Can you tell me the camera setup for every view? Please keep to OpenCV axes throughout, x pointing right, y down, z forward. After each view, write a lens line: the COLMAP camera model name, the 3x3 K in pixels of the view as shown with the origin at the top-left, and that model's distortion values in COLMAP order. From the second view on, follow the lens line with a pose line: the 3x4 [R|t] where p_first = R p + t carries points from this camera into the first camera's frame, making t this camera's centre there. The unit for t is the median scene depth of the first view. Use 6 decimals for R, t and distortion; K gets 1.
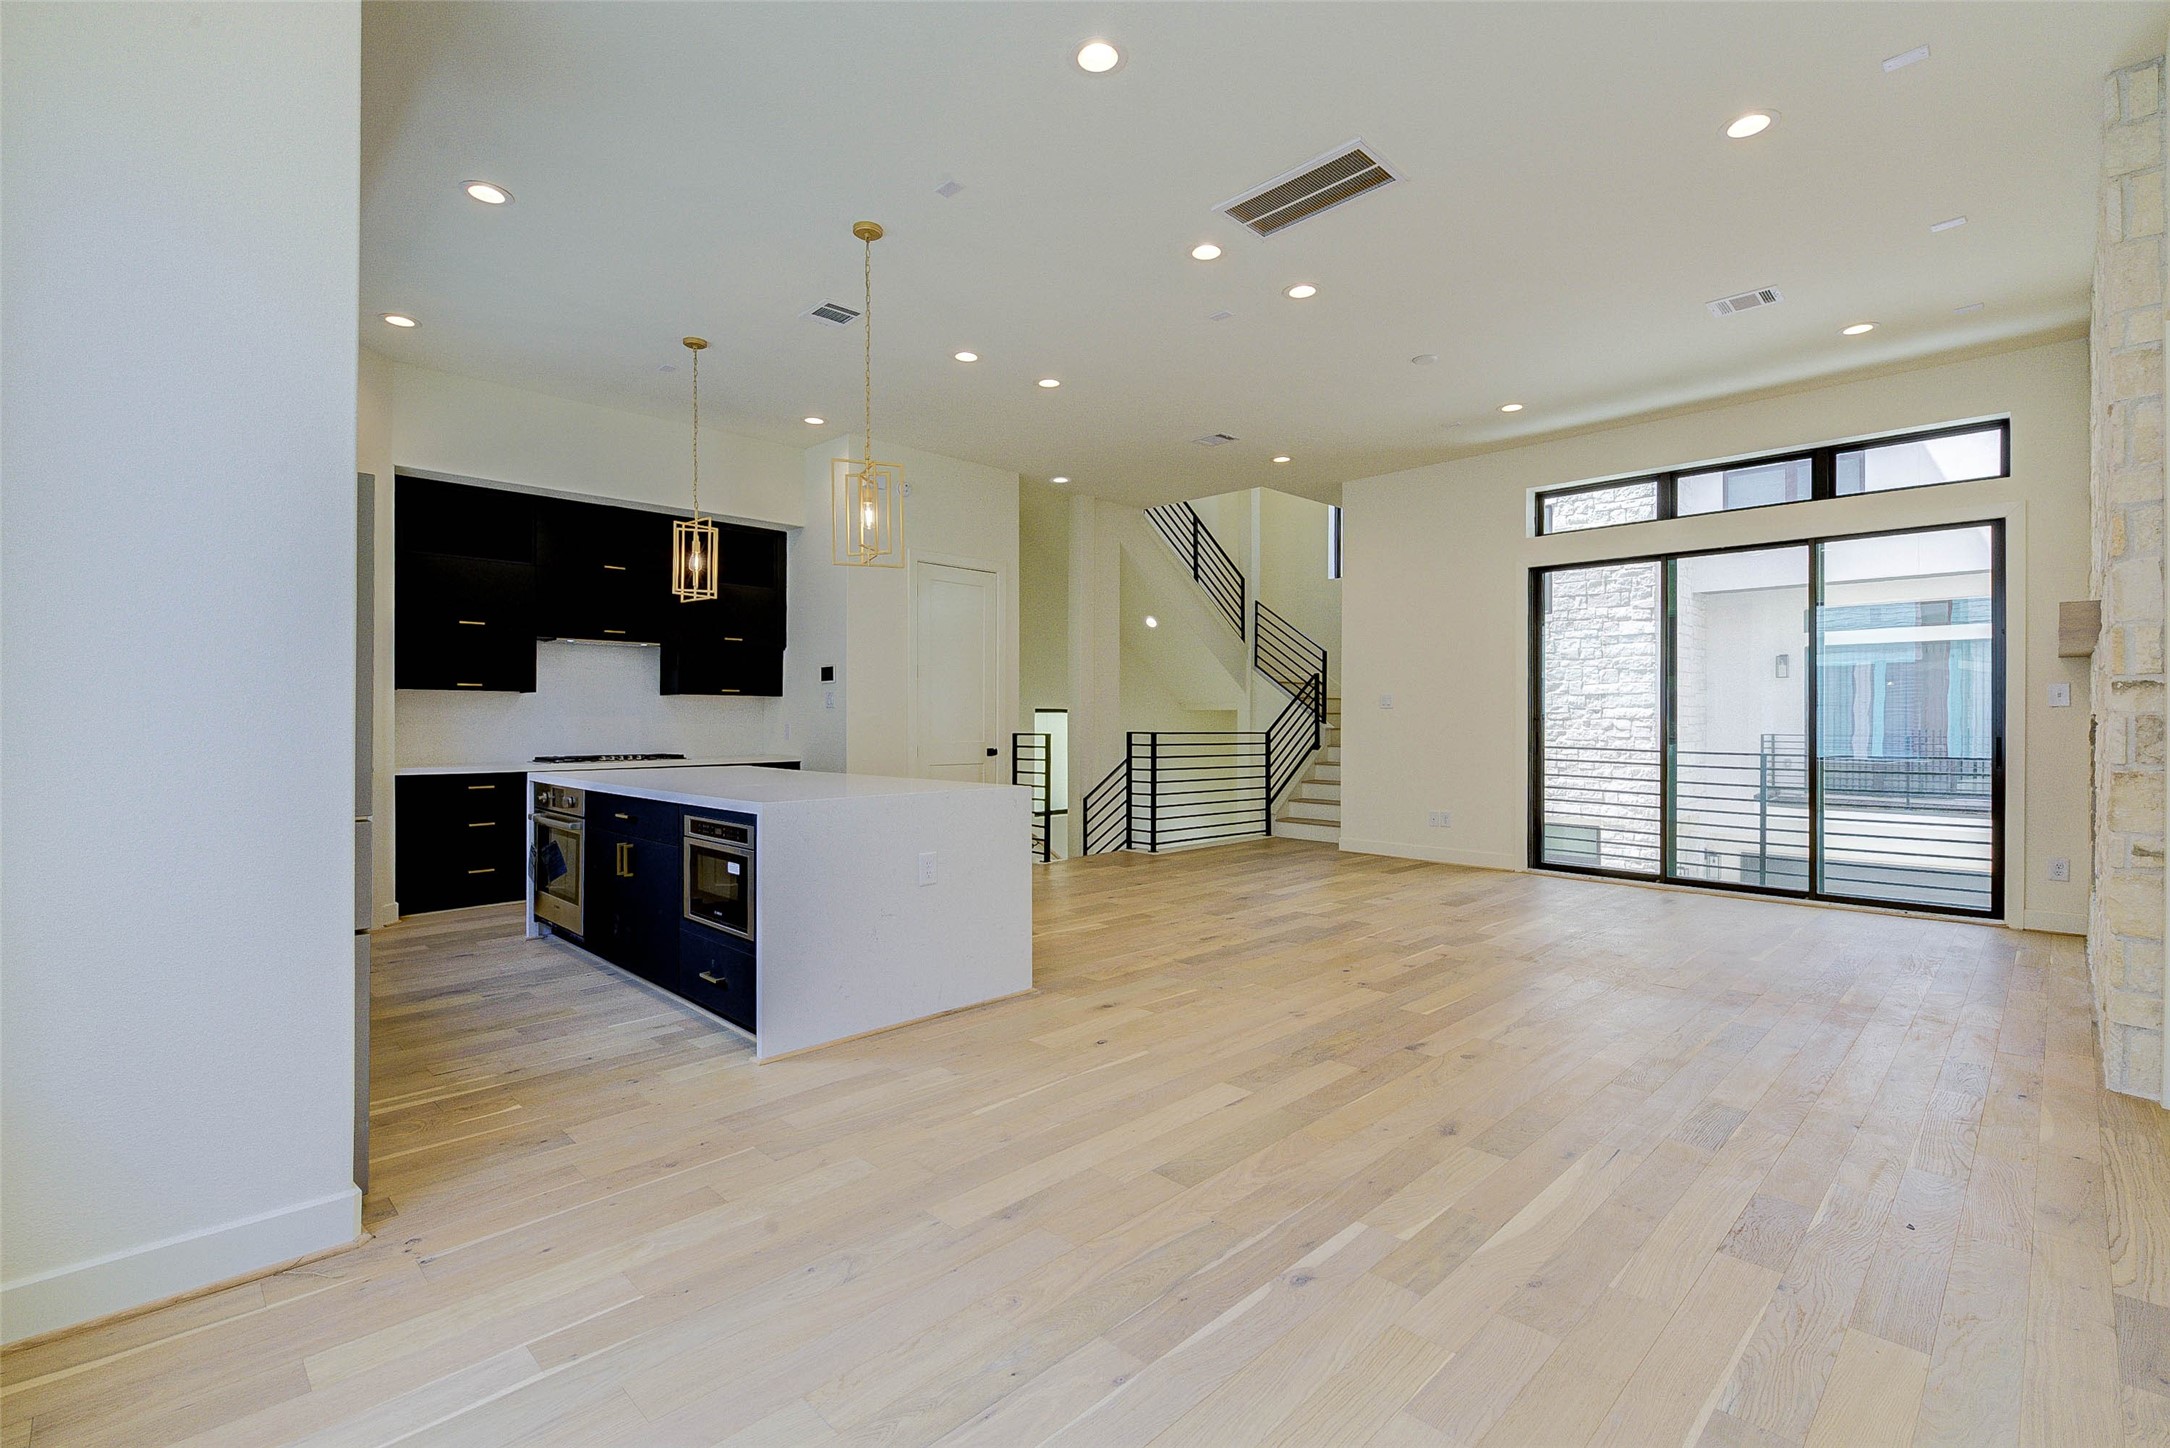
lens RADIAL K [[947.1, 0, 1083.4], [0, 947.1, 717.2], [0, 0, 1]] dist [0.008135, -0.007989]
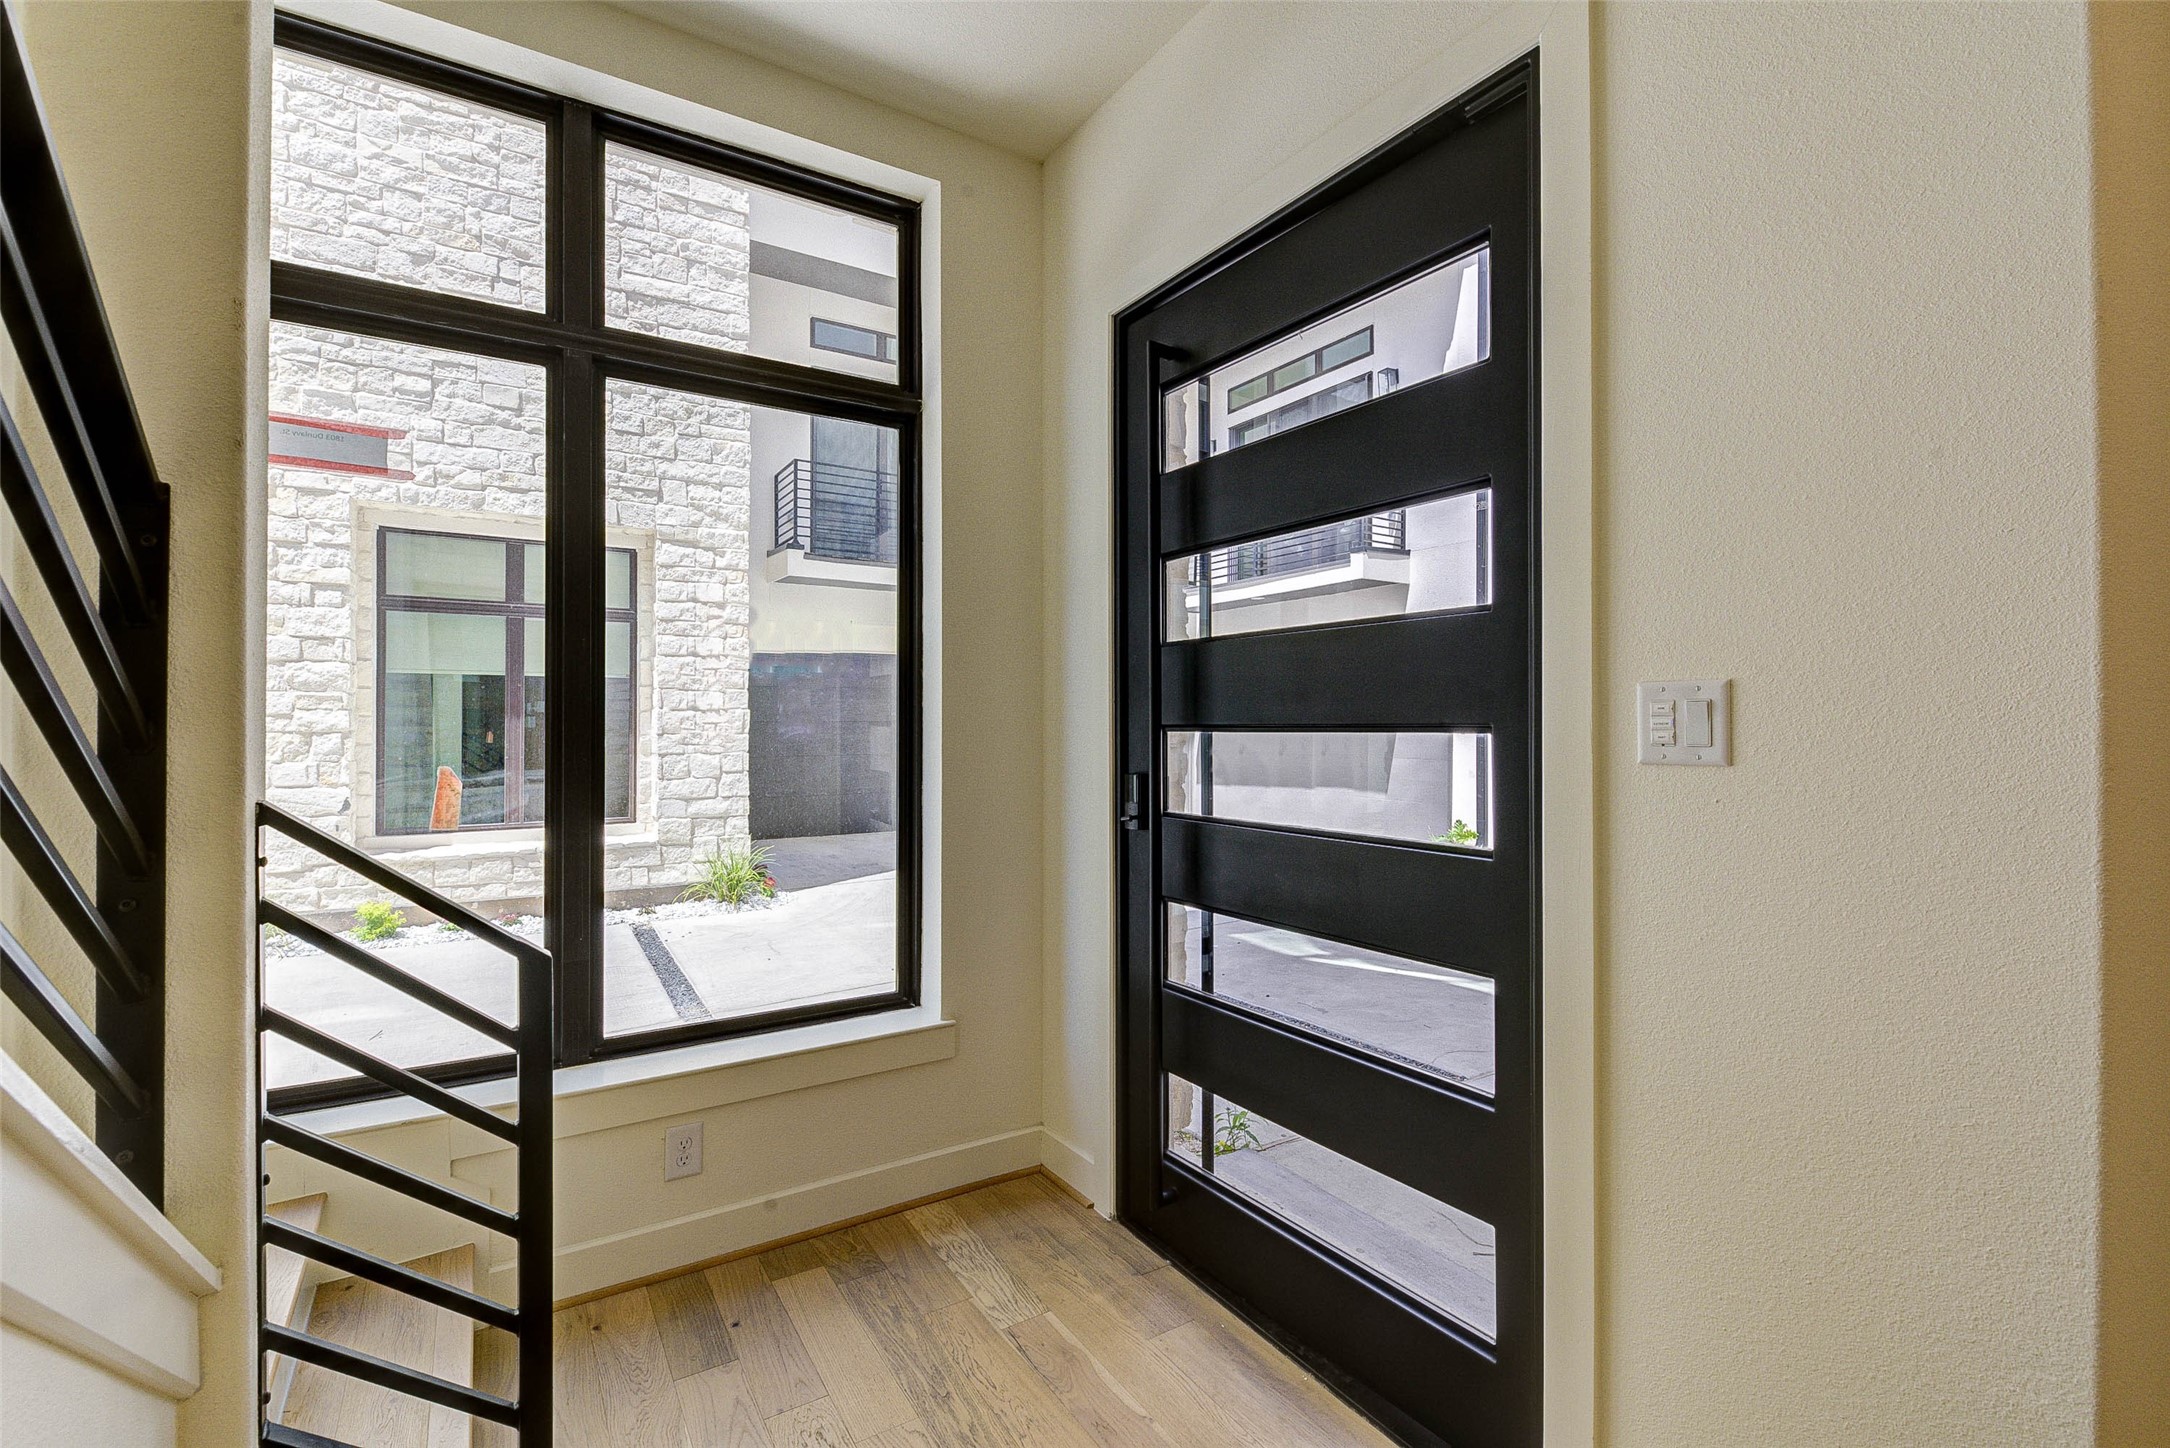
lens RADIAL K [[947.1, 0, 1090.7], [0, 947.1, 728.2], [0, 0, 1]] dist [0.008135, -0.007989]
pose [[0.187060, -0.006001, 0.982330, 0.108417], [-0.001509, 0.999978, 0.006396, 0.404640], [-0.982347, -0.002679, 0.187047, 1.215449]]
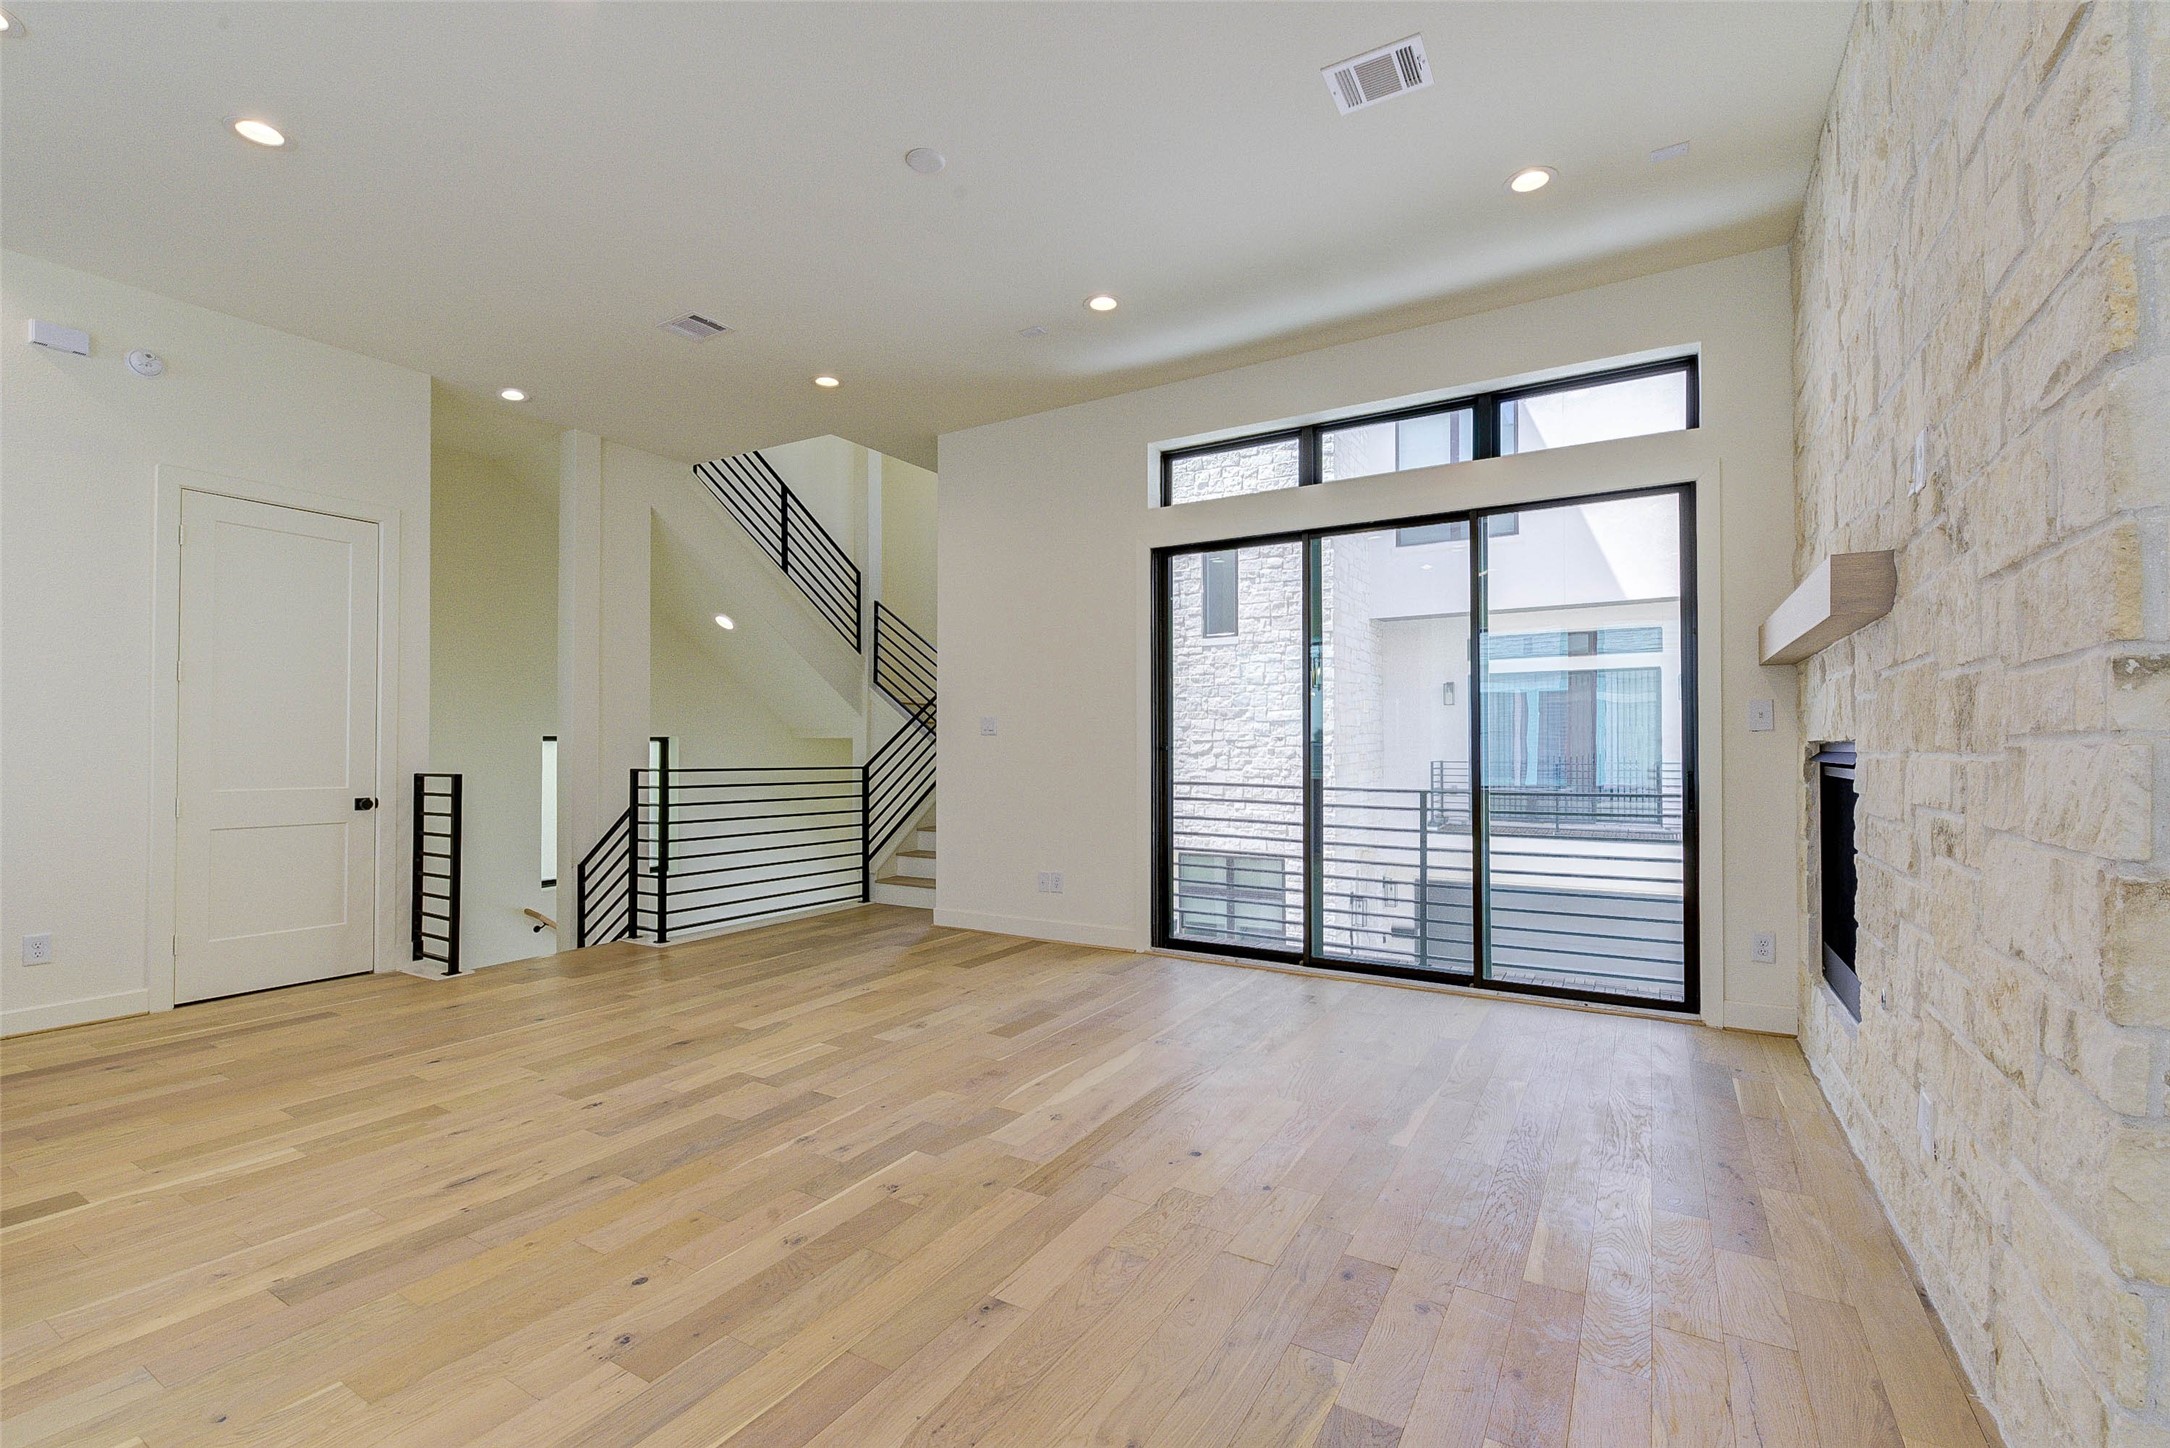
lens RADIAL K [[947.1, 0, 1073.8], [0, 947.1, 738.7], [0, 0, 1]] dist [0.008135, -0.007989]
pose [[0.967843, -0.002136, 0.251545, 0.187552], [0.004130, 0.999964, -0.007400, -0.000570], [-0.251520, 0.008201, 0.967817, 0.244356]]
